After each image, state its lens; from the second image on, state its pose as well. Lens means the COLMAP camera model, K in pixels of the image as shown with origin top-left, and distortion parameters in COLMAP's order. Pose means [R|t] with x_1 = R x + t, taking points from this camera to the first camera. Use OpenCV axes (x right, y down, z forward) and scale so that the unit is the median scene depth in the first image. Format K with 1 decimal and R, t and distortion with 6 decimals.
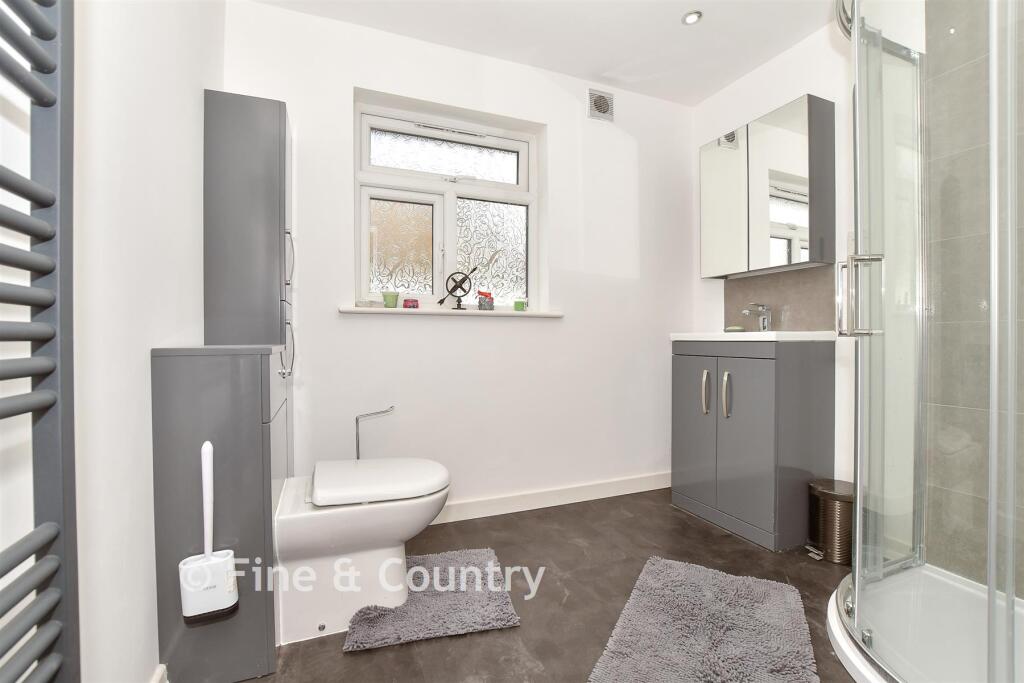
lens RADIAL K [[462.6, 0, 512.0], [0, 462.6, 341.5], [0, 0, 1]] dist [-0.002657, -0.000372]
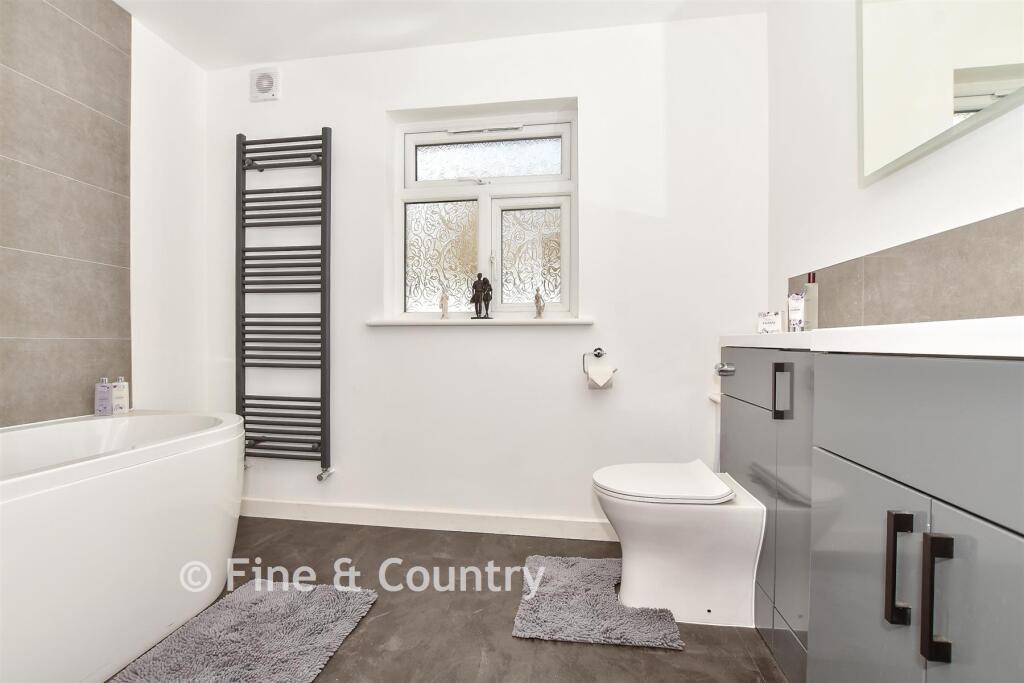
lens RADIAL K [[462.6, 0, 512.0], [0, 462.6, 341.5], [0, 0, 1]] dist [-0.002657, -0.000372]
pose [[0.849667, 0.004142, -0.527304, 0.450565], [-0.009210, 0.999933, -0.006986, -0.002837], [0.527240, 0.010792, 0.849648, 0.205489]]
